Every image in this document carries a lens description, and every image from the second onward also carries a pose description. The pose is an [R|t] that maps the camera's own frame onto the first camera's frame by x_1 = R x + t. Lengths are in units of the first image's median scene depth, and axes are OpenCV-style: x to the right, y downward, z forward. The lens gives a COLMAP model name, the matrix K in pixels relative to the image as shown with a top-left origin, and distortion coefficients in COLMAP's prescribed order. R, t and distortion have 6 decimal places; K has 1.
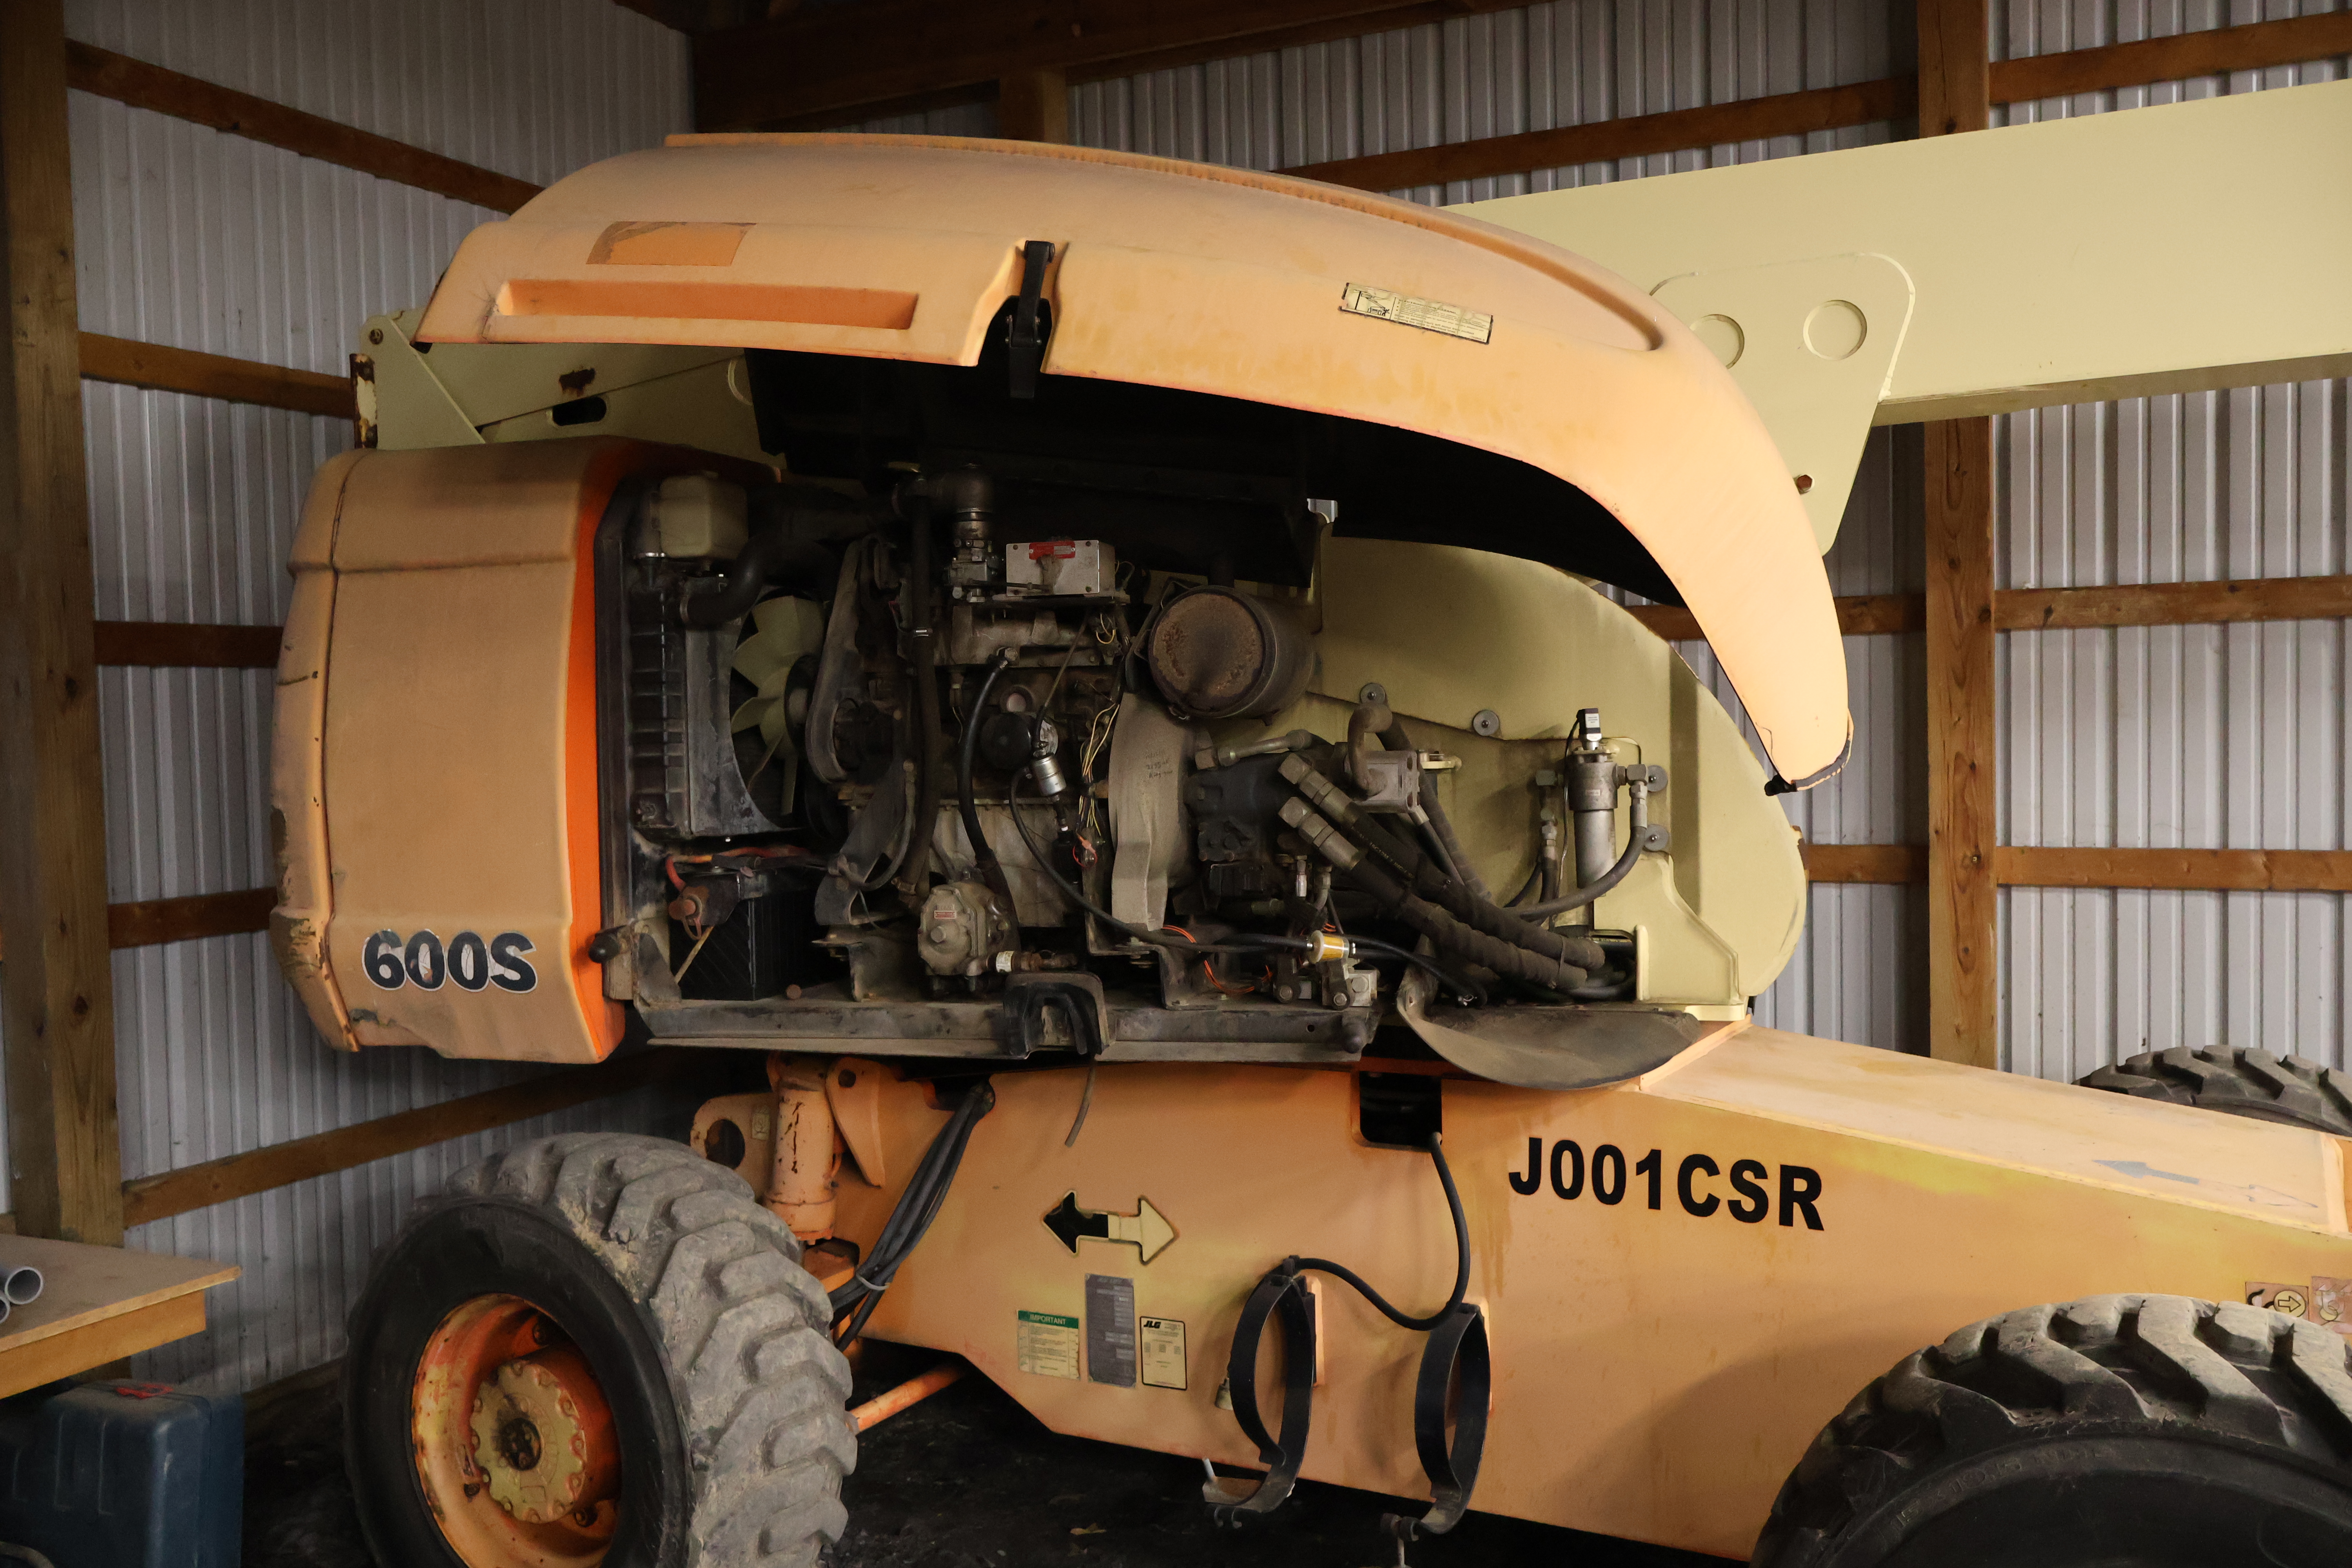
lens RADIAL K [[1965.1, 0, 1164.2], [0, 1965.1, 776.2], [0, 0, 1]] dist [-0.001927, -0.000878]
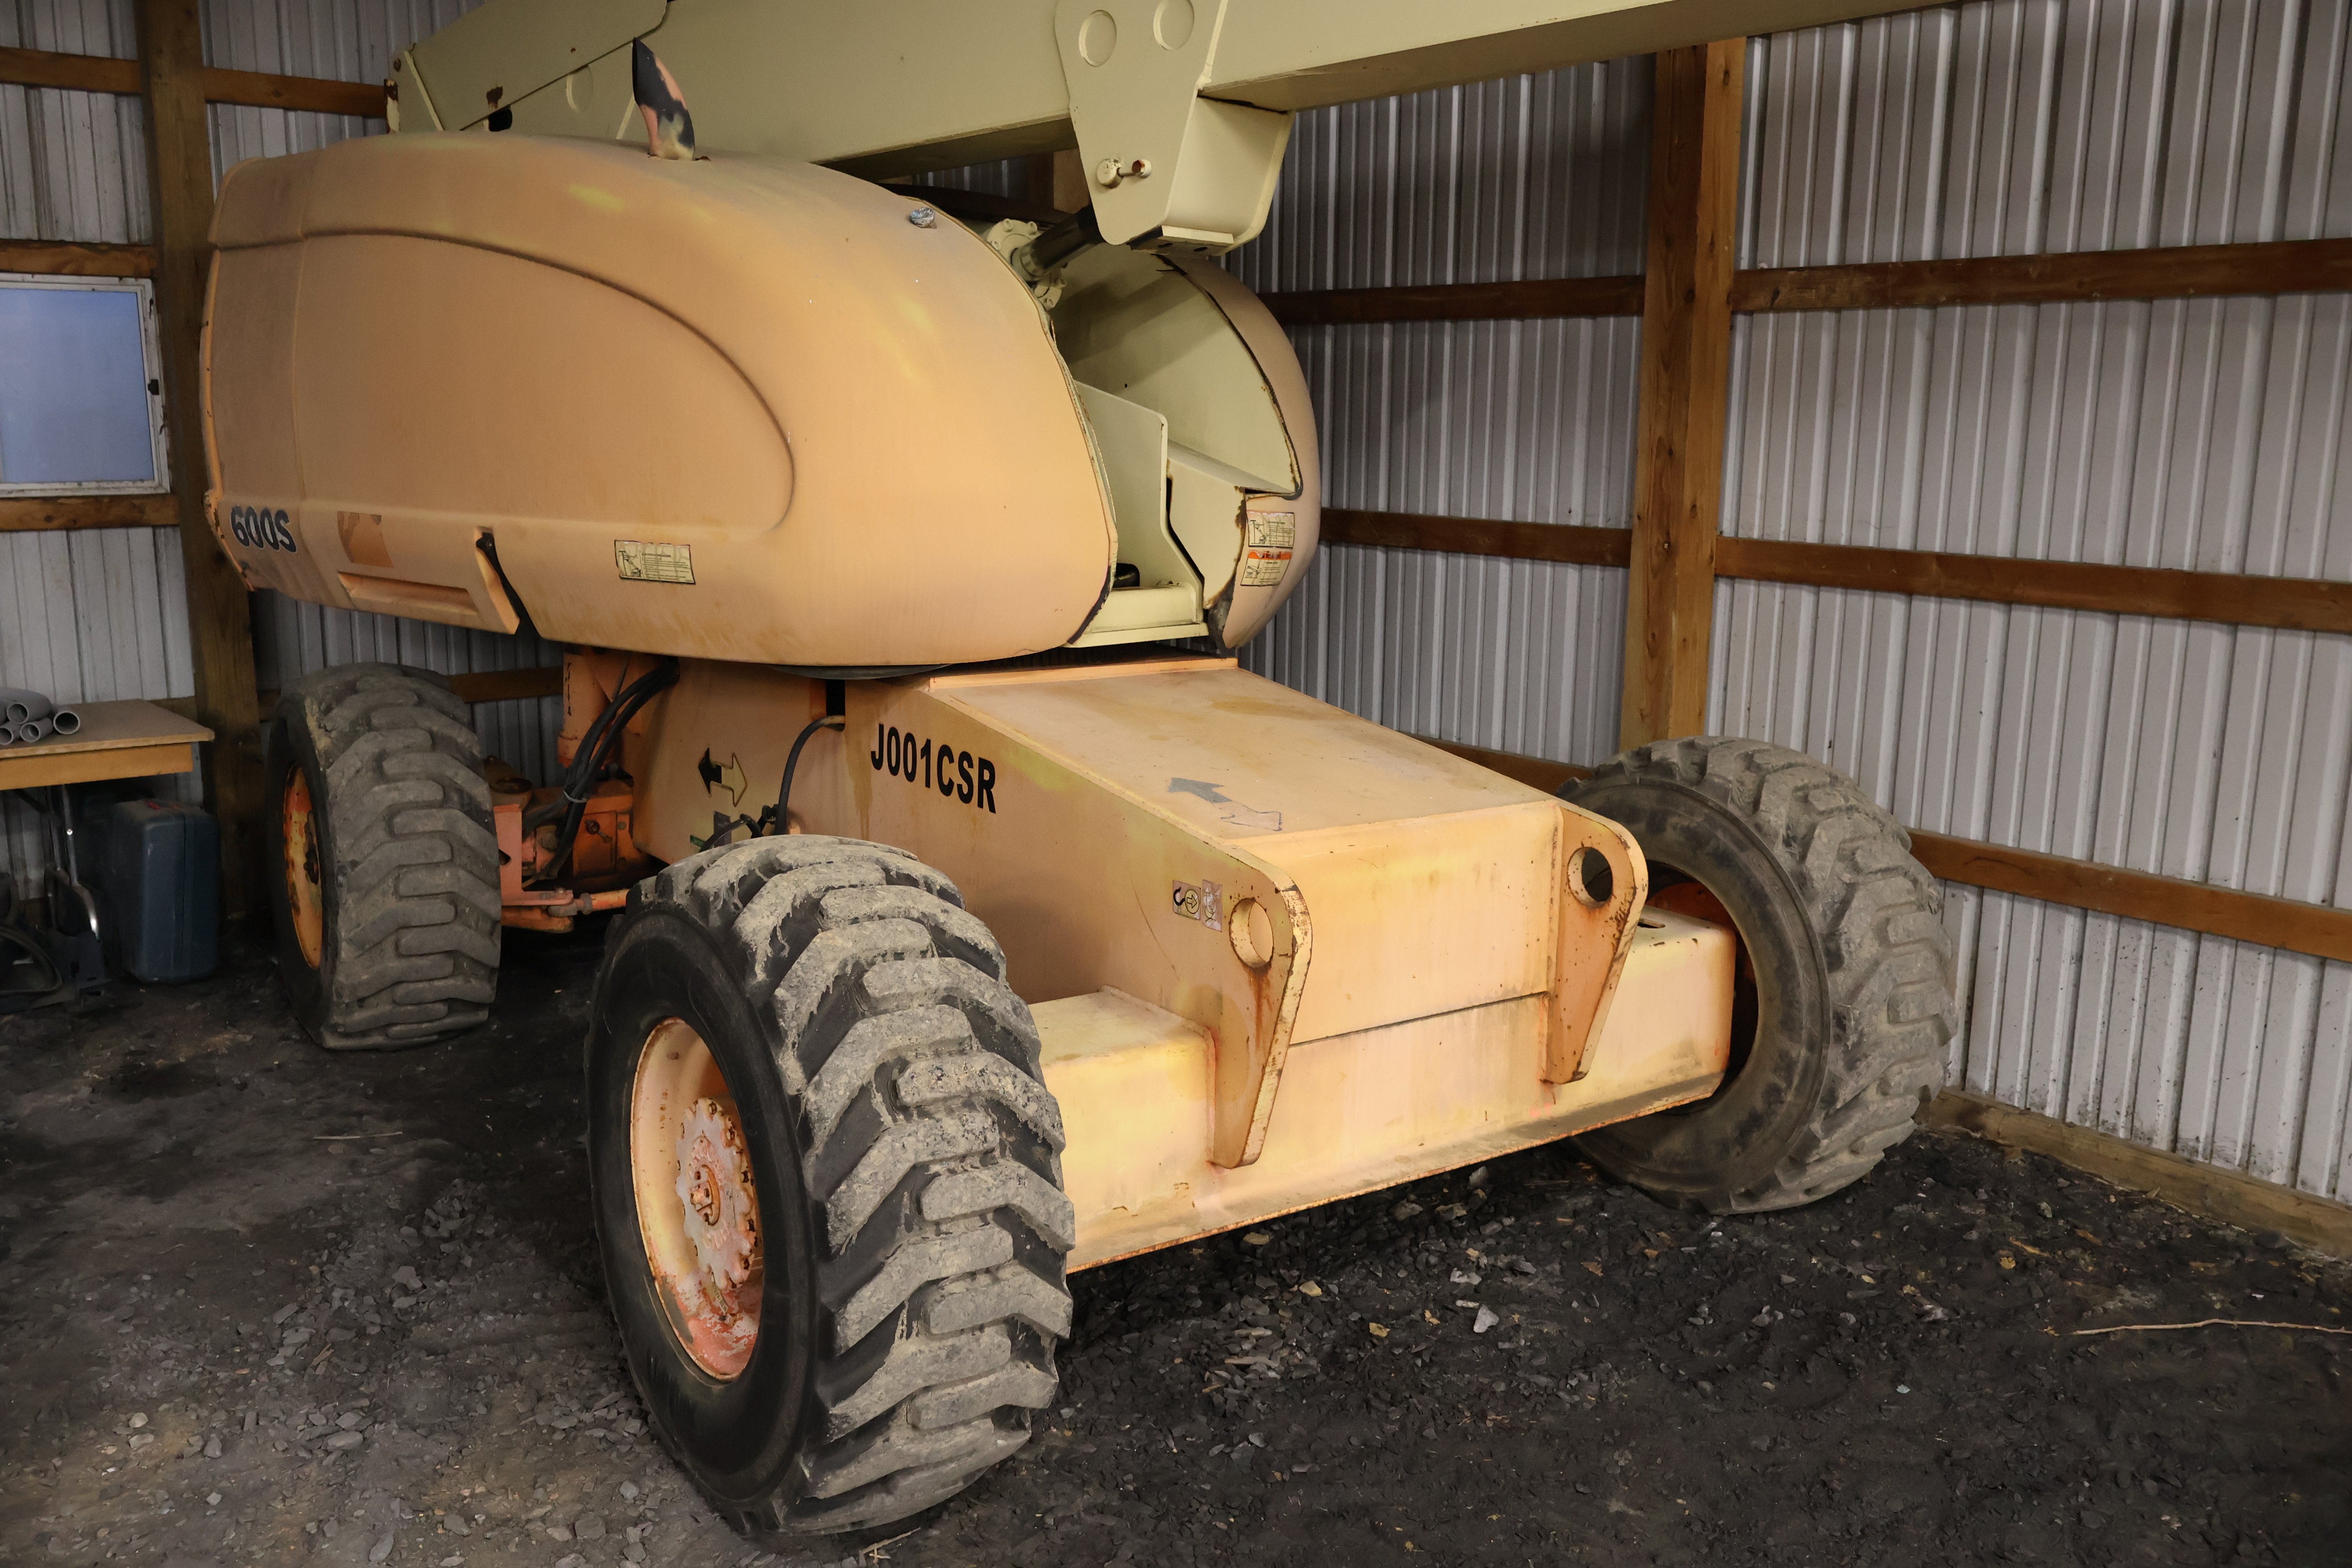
lens RADIAL K [[1965.1, 0, 1164.2], [0, 1965.1, 776.2], [0, 0, 1]] dist [-0.001927, -0.000878]
pose [[0.904848, 0.111059, -0.410994, 0.833905], [-0.044540, 0.984773, 0.168045, 0.001294], [0.423398, -0.133749, 0.896016, -0.031218]]
